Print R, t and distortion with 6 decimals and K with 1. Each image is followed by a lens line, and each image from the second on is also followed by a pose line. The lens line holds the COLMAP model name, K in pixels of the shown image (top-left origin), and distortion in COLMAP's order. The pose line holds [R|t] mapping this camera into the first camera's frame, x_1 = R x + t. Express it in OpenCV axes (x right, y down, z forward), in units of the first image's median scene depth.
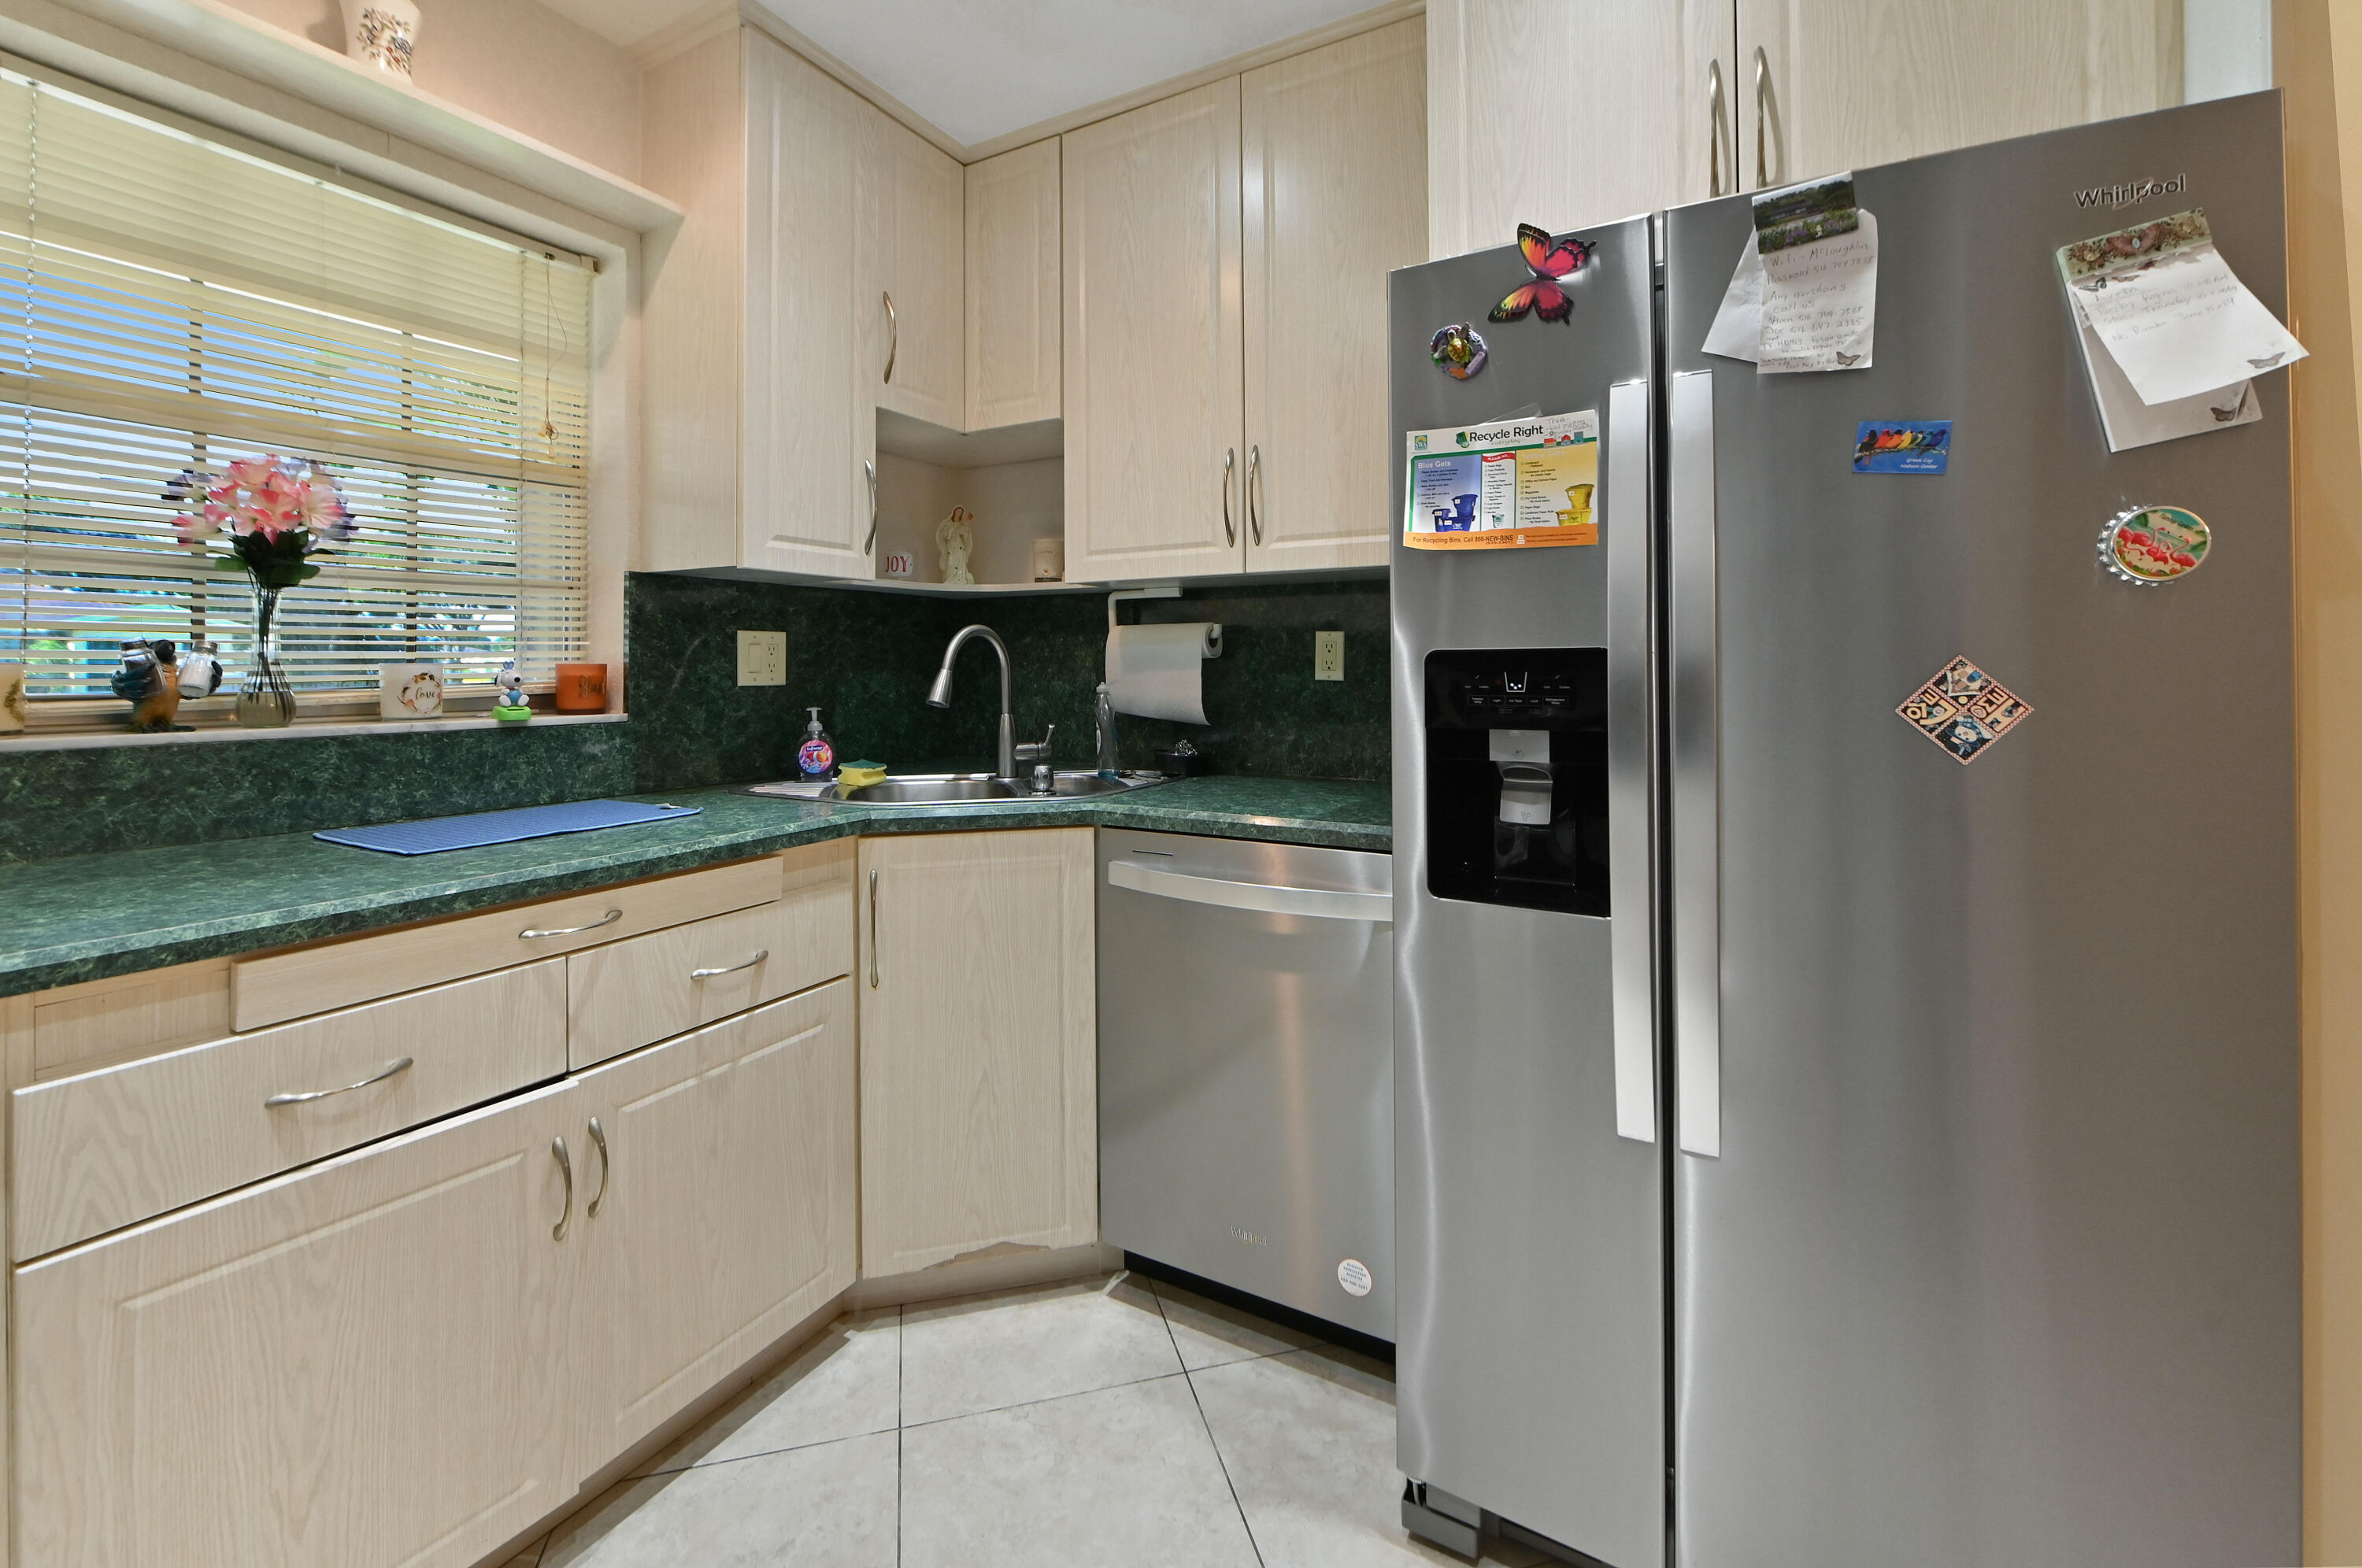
lens RADIAL K [[954.3, 0, 1152.3], [0, 954.3, 659.9], [0, 0, 1]] dist [-0.008731, -0.000381]
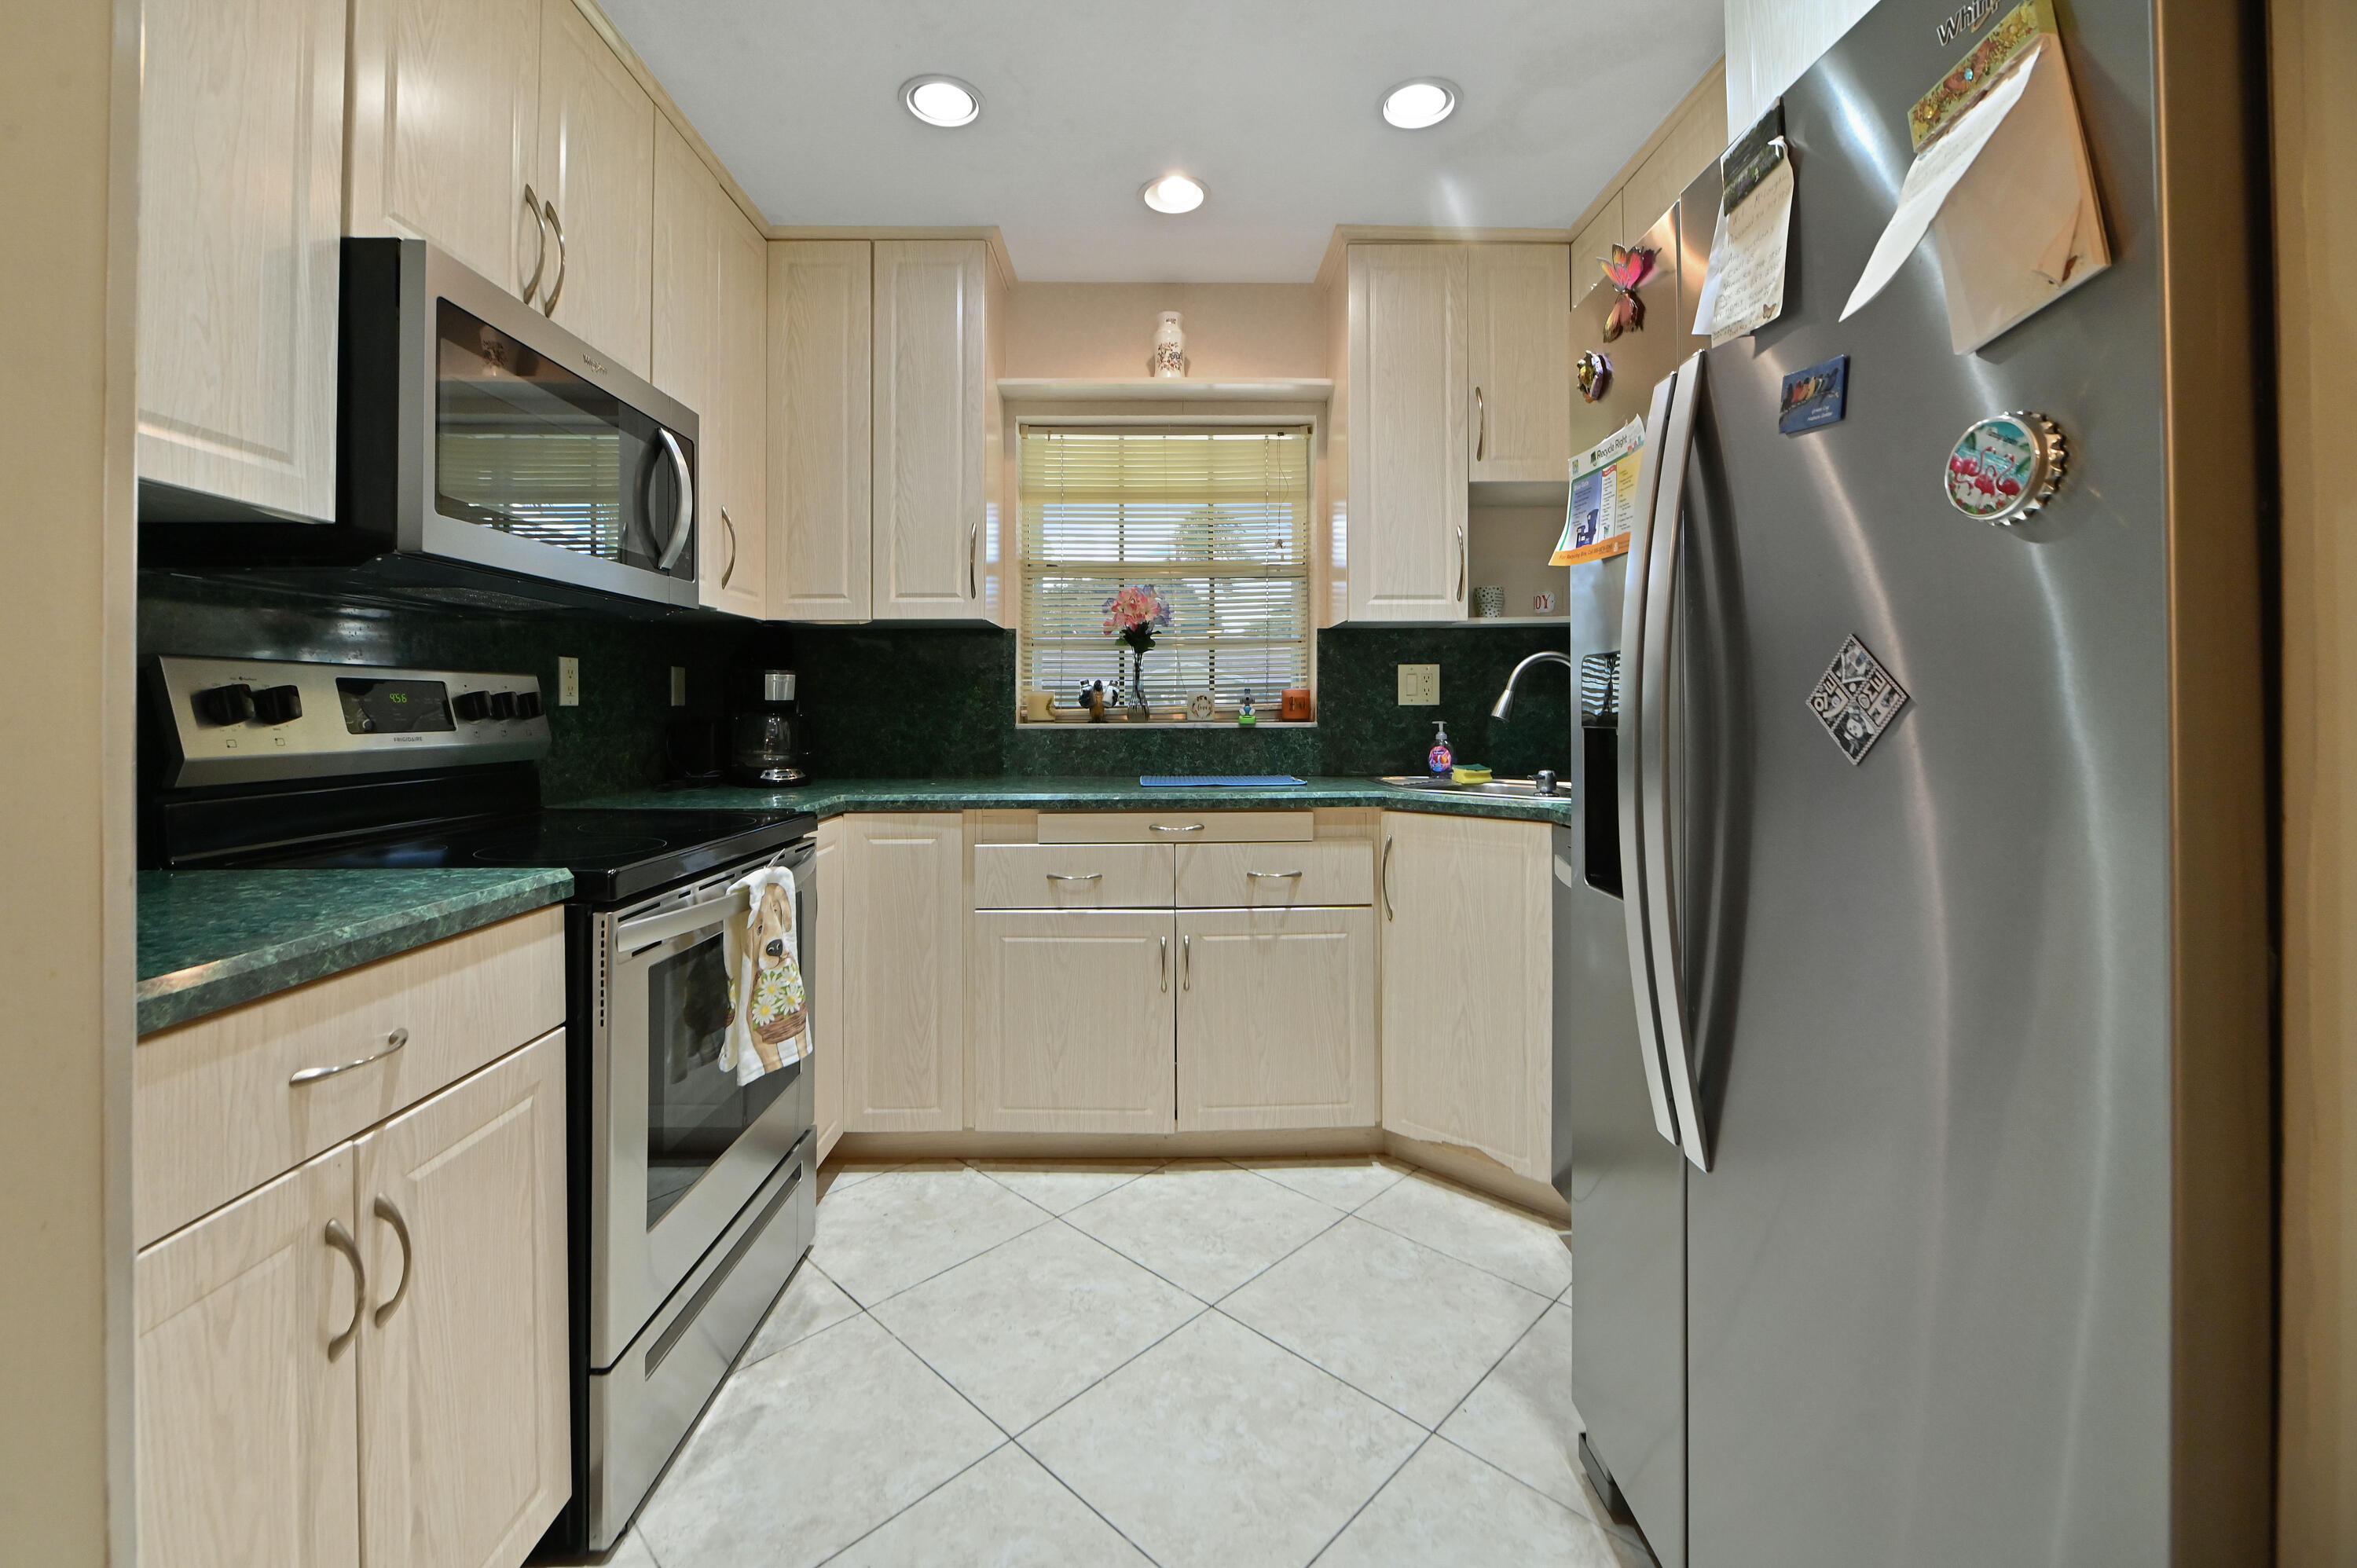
lens RADIAL K [[952.3, 0, 1206.9], [0, 952.3, 702.7], [0, 0, 1]] dist [-0.008731, -0.000381]
pose [[0.537845, -0.007722, -0.843008, 0.810109], [0.011623, 0.999931, -0.001743, 0.032578], [0.842964, -0.008861, 0.537898, 0.046552]]
